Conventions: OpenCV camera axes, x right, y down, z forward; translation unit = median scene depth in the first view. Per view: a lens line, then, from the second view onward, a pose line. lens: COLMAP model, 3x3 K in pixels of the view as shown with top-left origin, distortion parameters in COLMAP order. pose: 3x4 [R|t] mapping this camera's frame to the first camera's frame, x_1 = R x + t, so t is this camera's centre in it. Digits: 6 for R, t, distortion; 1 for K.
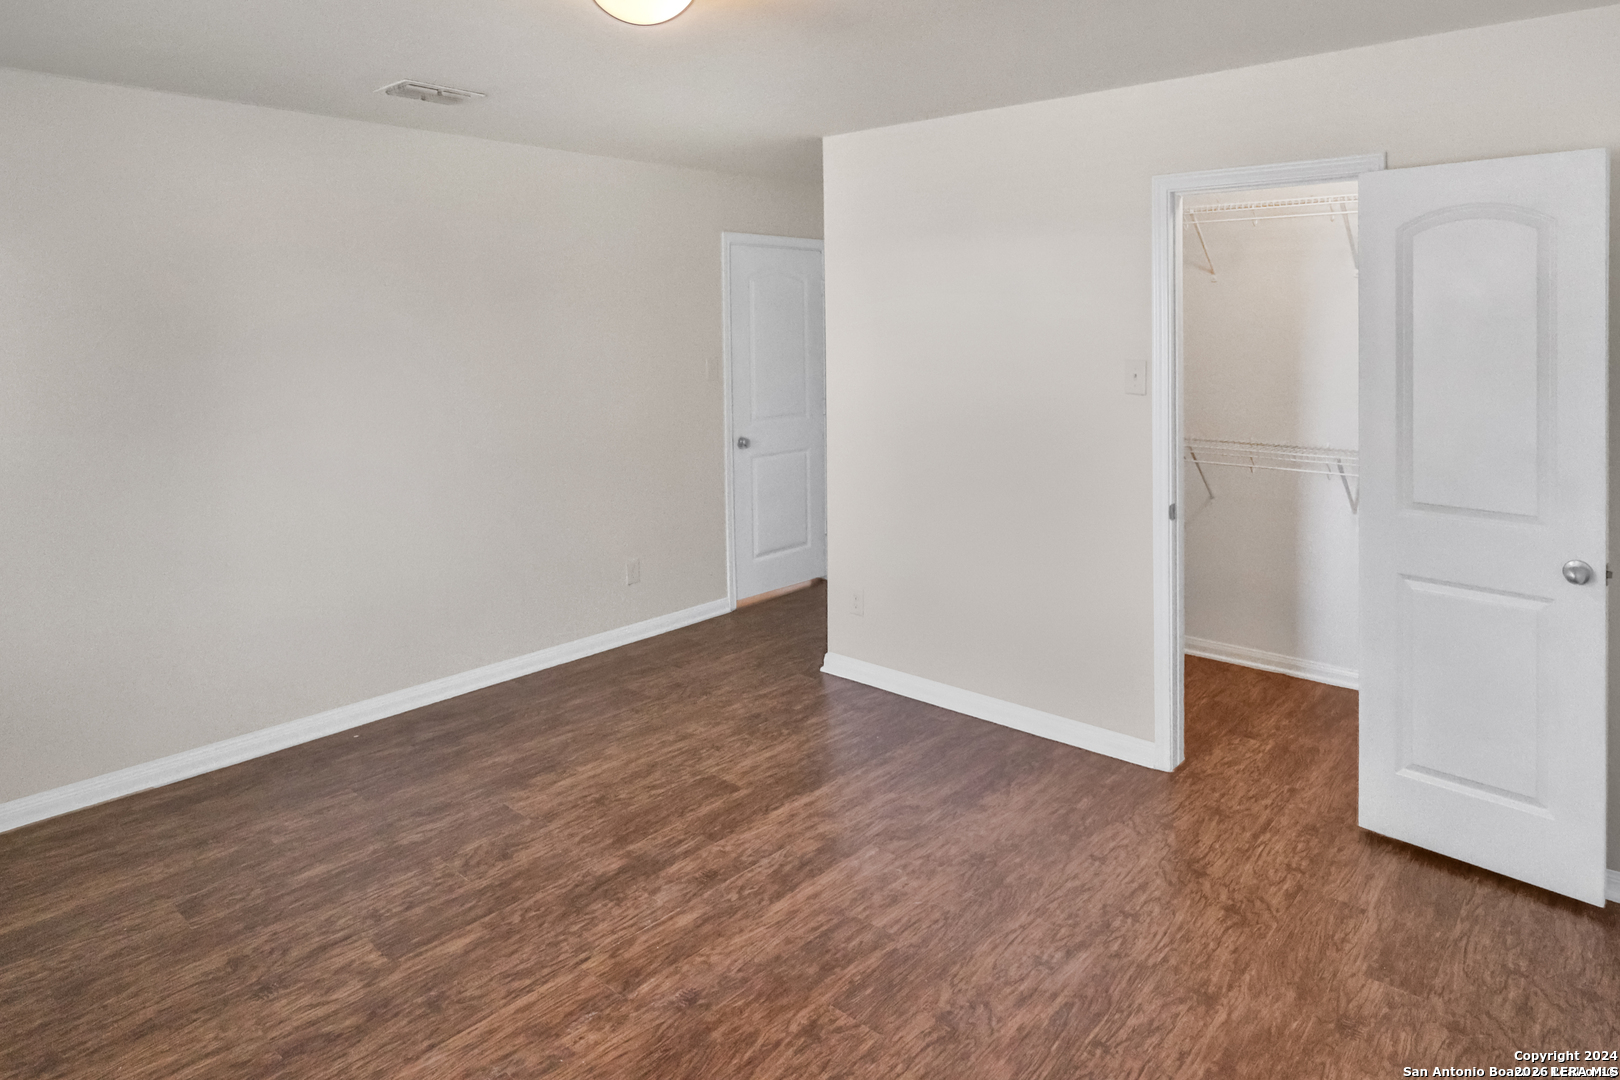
lens RADIAL K [[927.8, 0, 810.0], [0, 927.8, 540.0], [0, 0, 1]] dist [-0.015793, 0.002799]
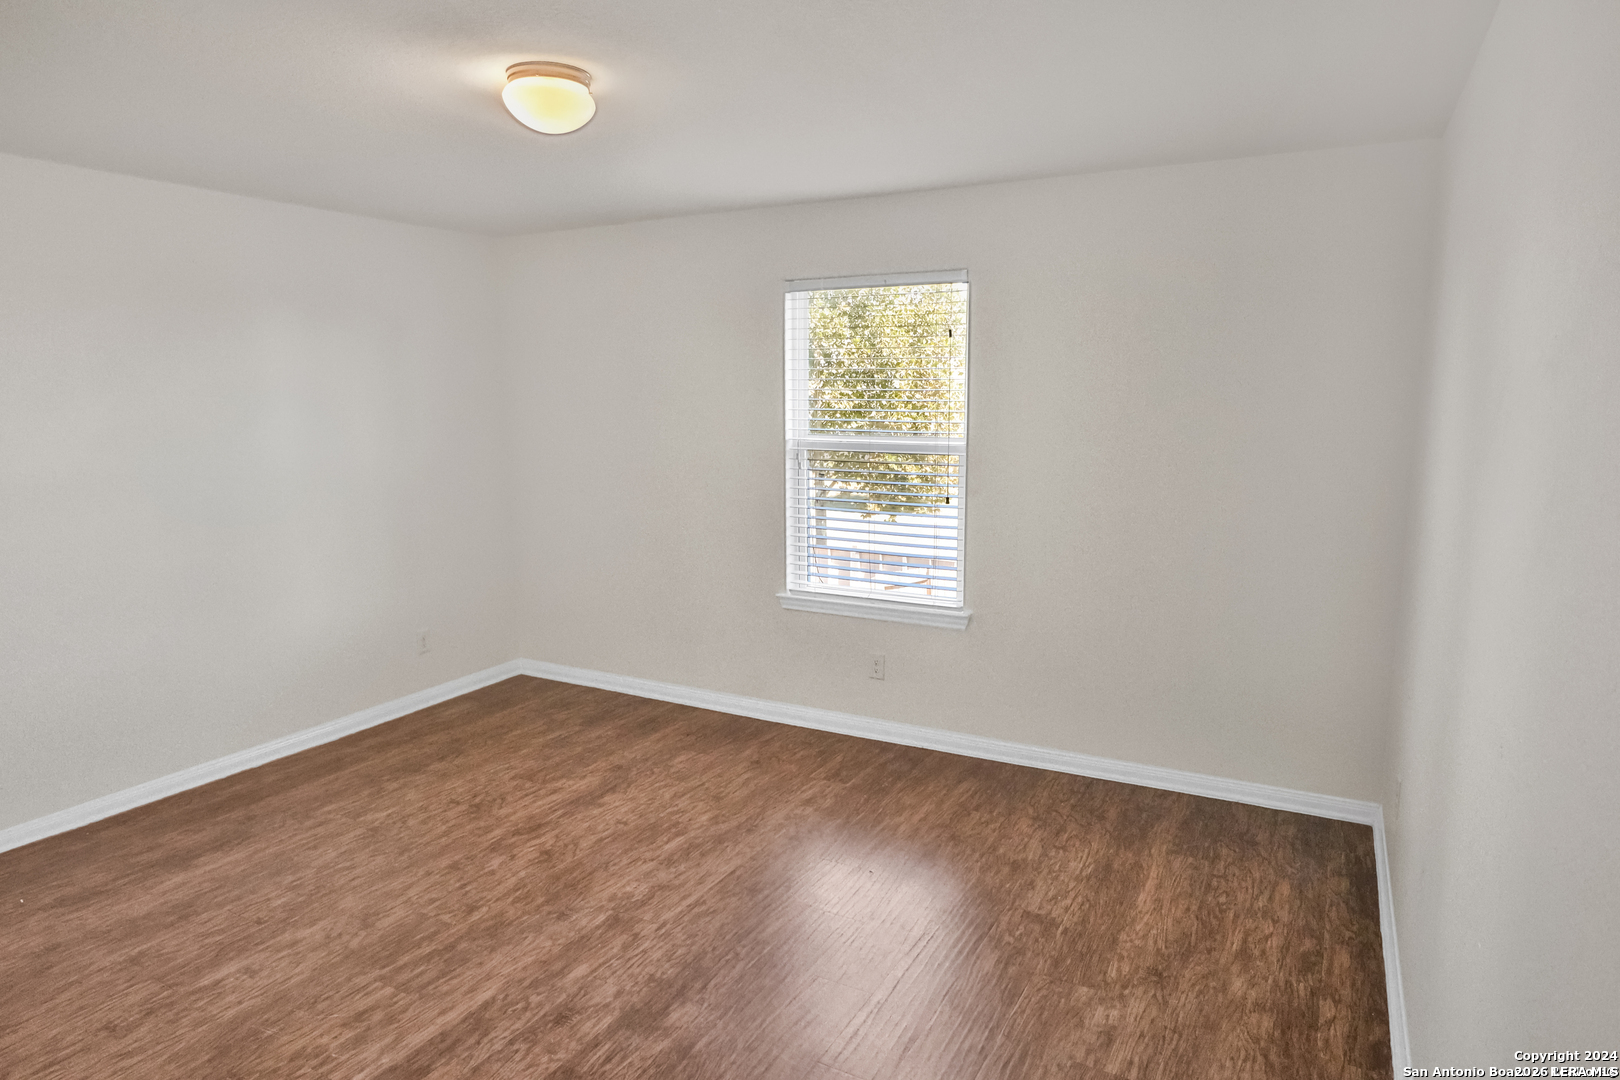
lens RADIAL K [[927.8, 0, 810.0], [0, 927.8, 540.0], [0, 0, 1]] dist [-0.015793, 0.002799]
pose [[-0.971718, 0.054068, -0.229871, -0.175881], [-0.034096, 0.931111, 0.363138, -0.446815], [0.233670, 0.360706, -0.902934, 1.860737]]
